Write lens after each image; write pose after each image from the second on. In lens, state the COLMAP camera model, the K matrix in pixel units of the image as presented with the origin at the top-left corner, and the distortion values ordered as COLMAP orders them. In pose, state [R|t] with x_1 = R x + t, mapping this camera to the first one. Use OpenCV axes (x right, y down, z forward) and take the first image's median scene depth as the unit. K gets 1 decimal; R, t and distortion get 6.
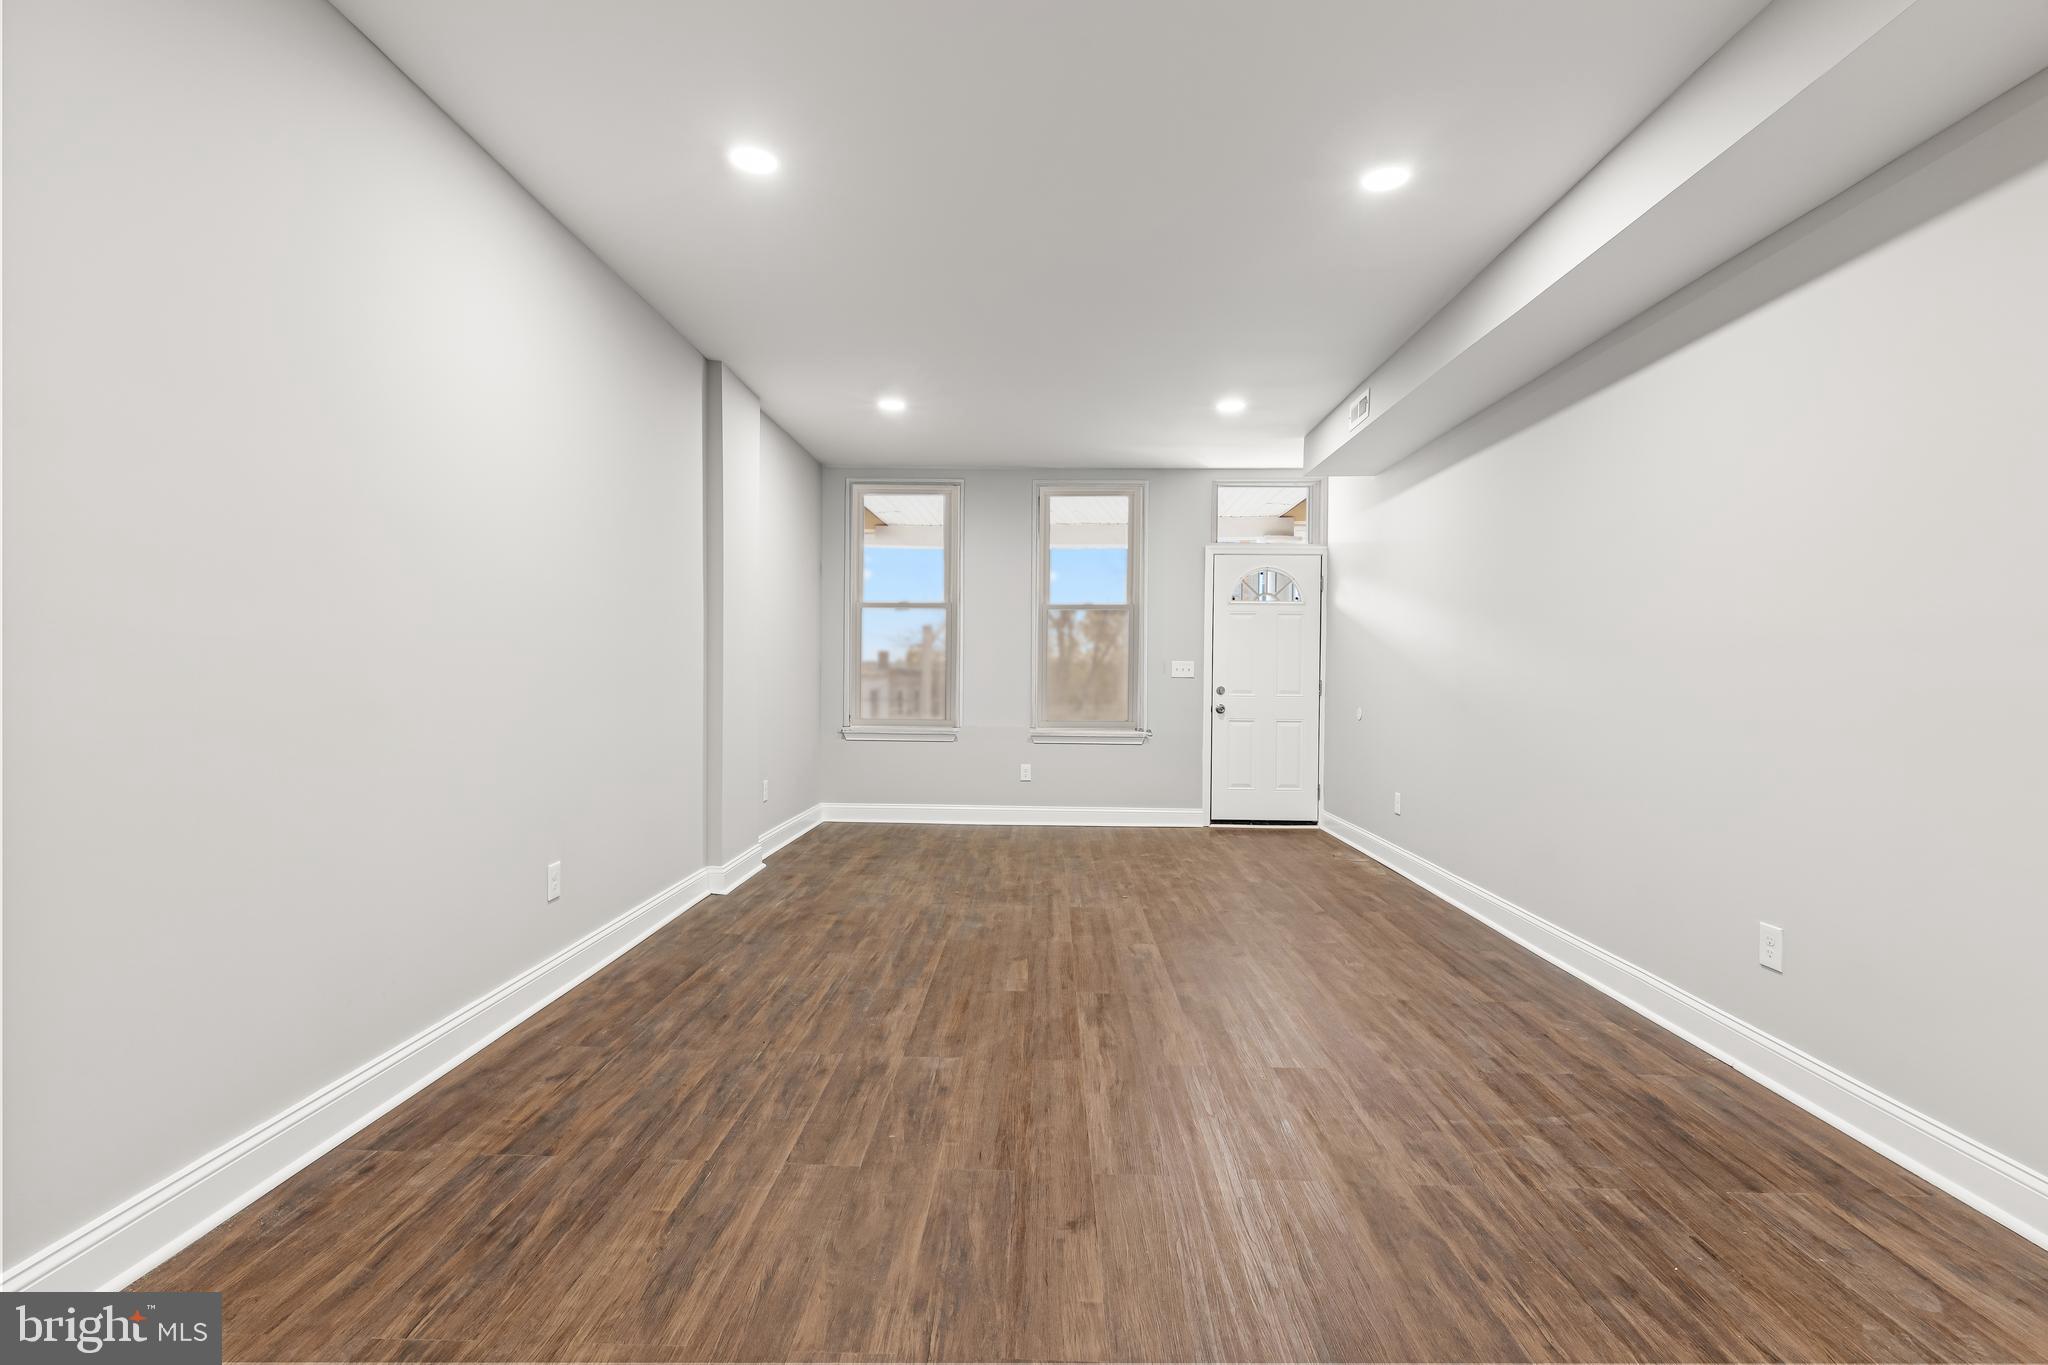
lens RADIAL K [[904.8, 0, 1024.0], [0, 904.8, 682.5], [0, 0, 1]] dist [-0.000693, -0.000295]
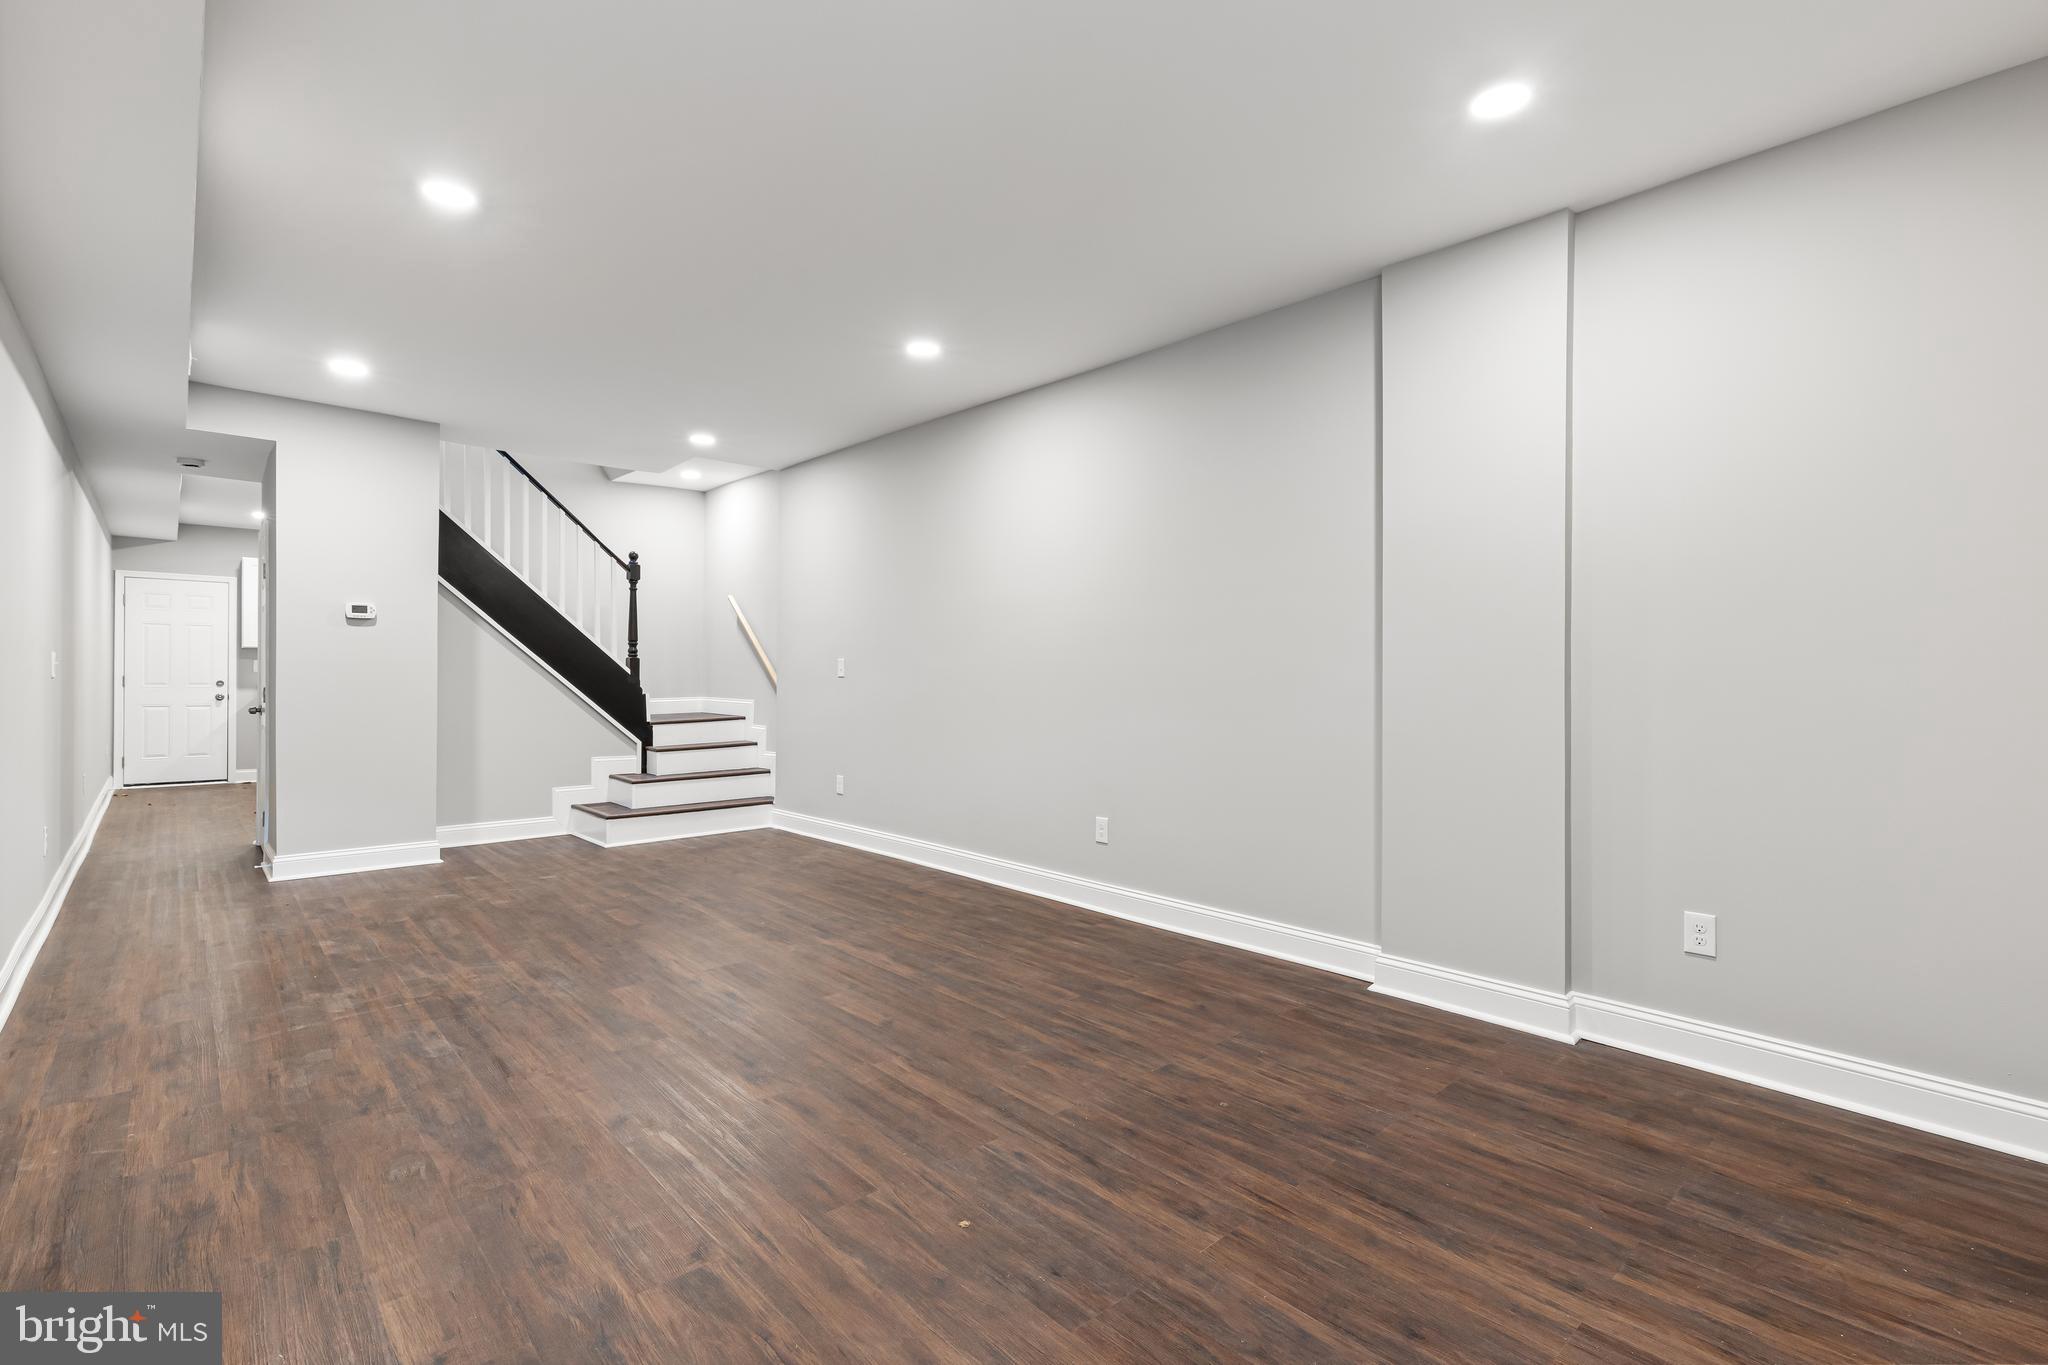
lens RADIAL K [[904.8, 0, 1024.0], [0, 904.8, 682.5], [0, 0, 1]] dist [-0.000693, -0.000295]
pose [[-0.711699, -0.012466, -0.702374, 0.520859], [-0.024775, 0.999666, 0.007361, -0.017116], [0.702048, 0.022641, -0.711770, 1.771676]]
